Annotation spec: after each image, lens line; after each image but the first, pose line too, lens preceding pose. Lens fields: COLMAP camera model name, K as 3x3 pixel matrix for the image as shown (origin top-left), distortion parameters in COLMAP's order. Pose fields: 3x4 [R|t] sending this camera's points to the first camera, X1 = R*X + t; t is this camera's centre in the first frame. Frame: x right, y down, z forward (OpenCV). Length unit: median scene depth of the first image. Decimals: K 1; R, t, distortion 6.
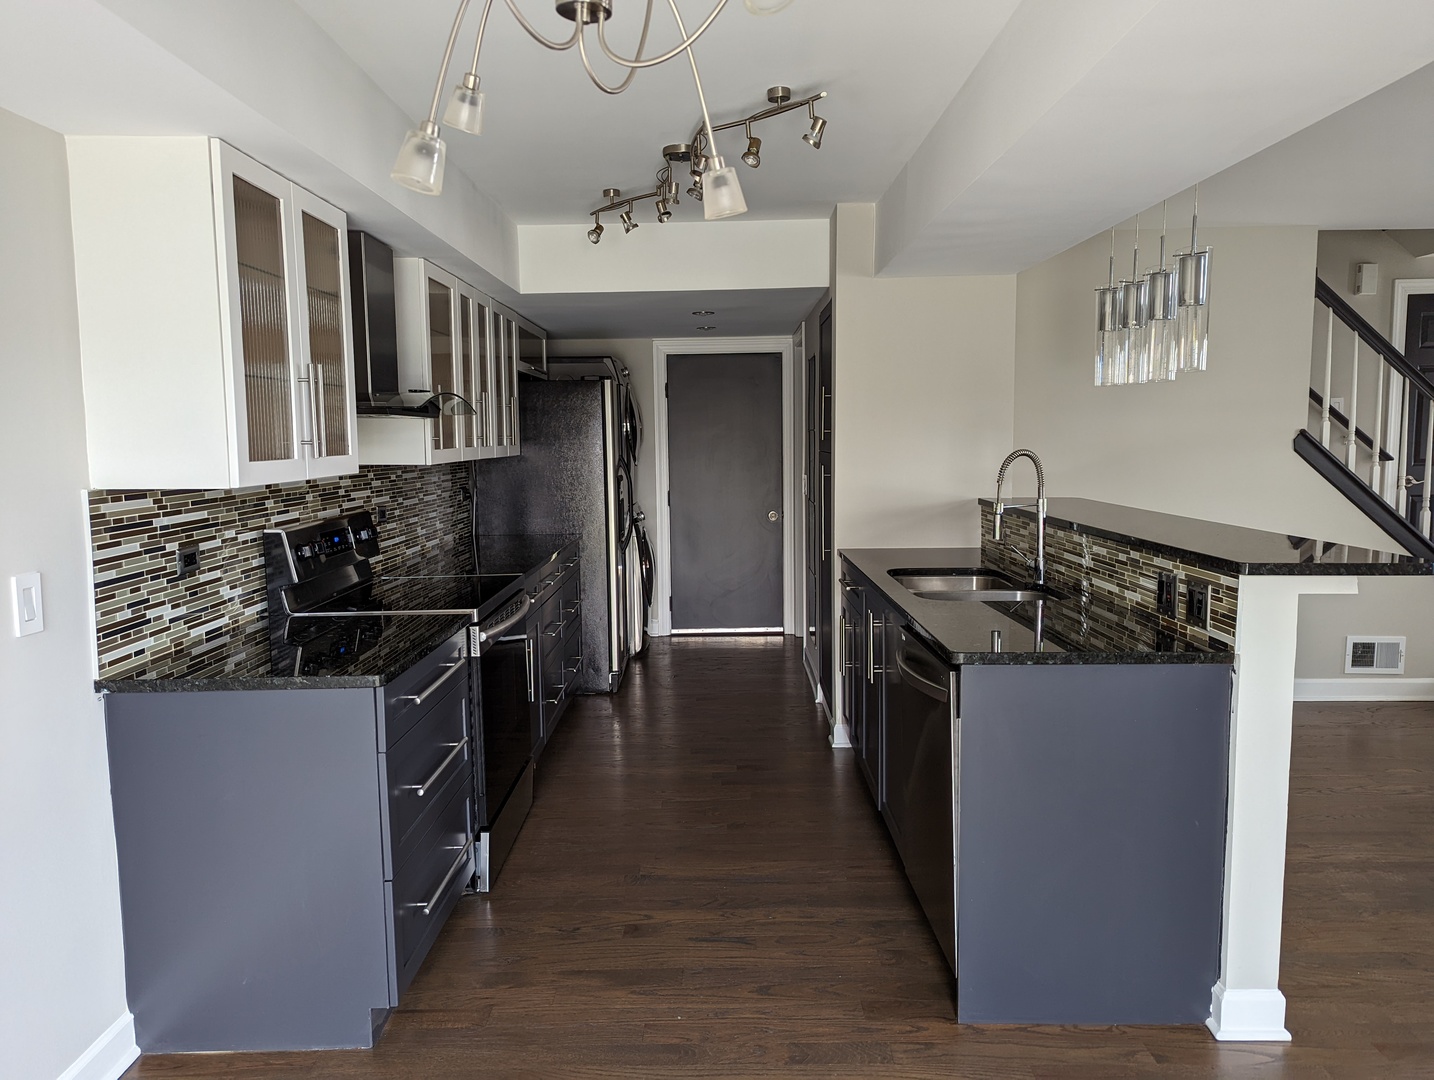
lens RADIAL K [[1002.7, 0, 719.2], [0, 1002.7, 532.7], [0, 0, 1]] dist [0.028247, 0.000662]
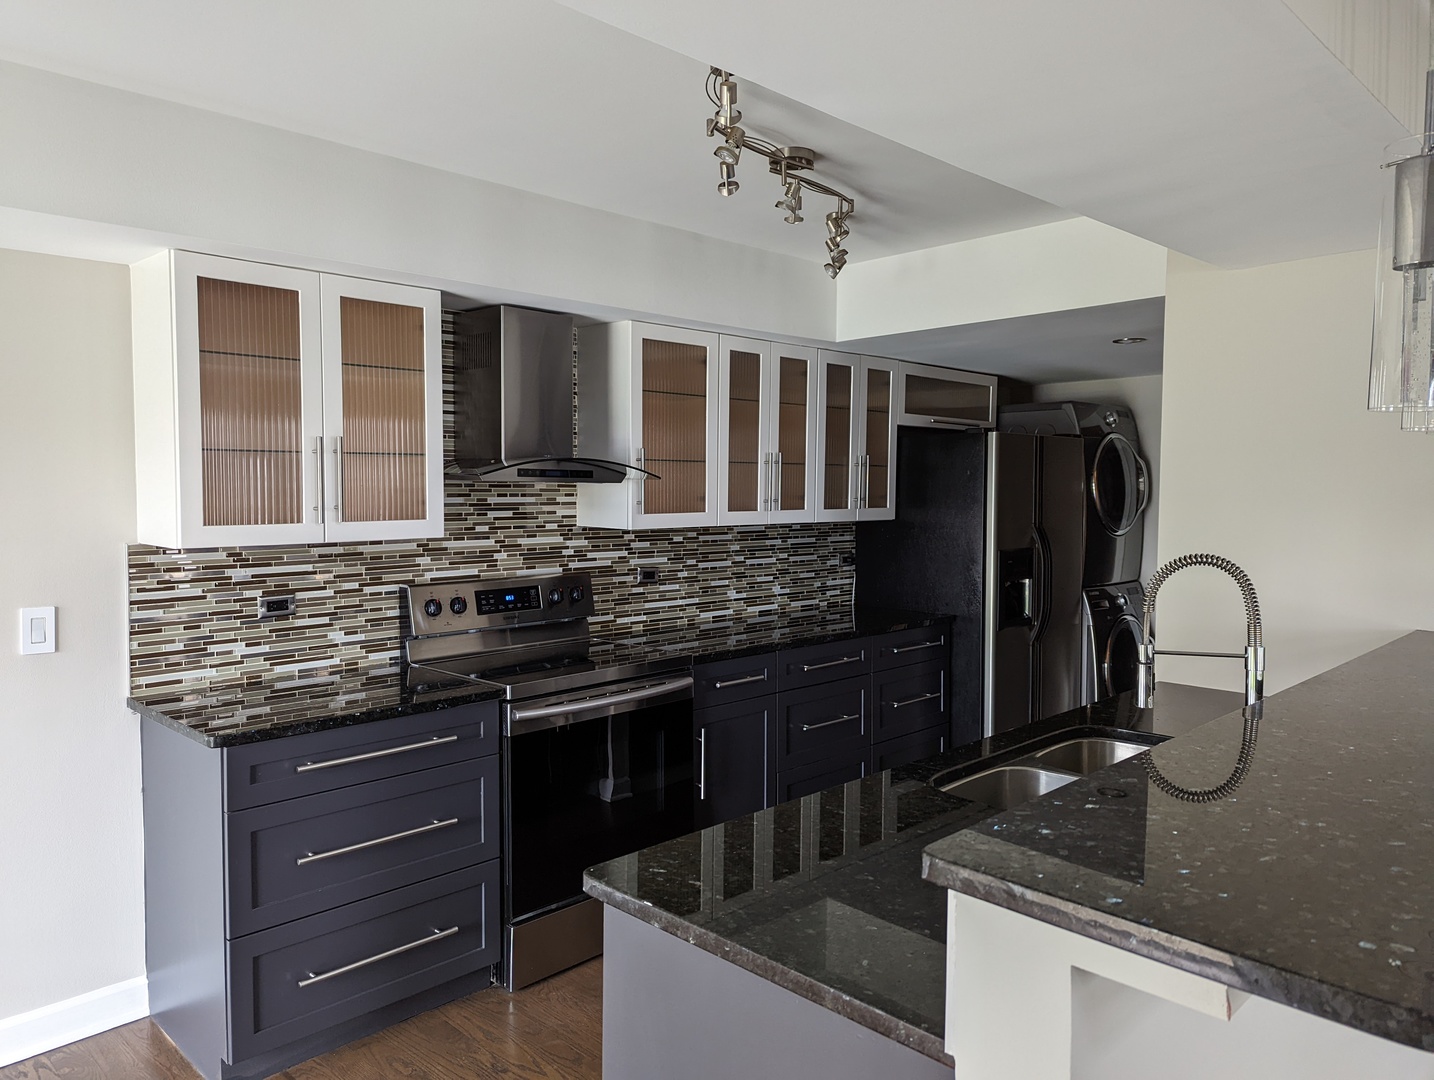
lens RADIAL K [[1002.7, 0, 713.0], [0, 1002.7, 539.3], [0, 0, 1]] dist [0.028247, 0.000662]
pose [[0.704547, 0.053428, -0.707644, 0.627652], [-0.081236, 0.996679, -0.005630, -0.081426], [0.704993, 0.061453, 0.706547, 0.513746]]
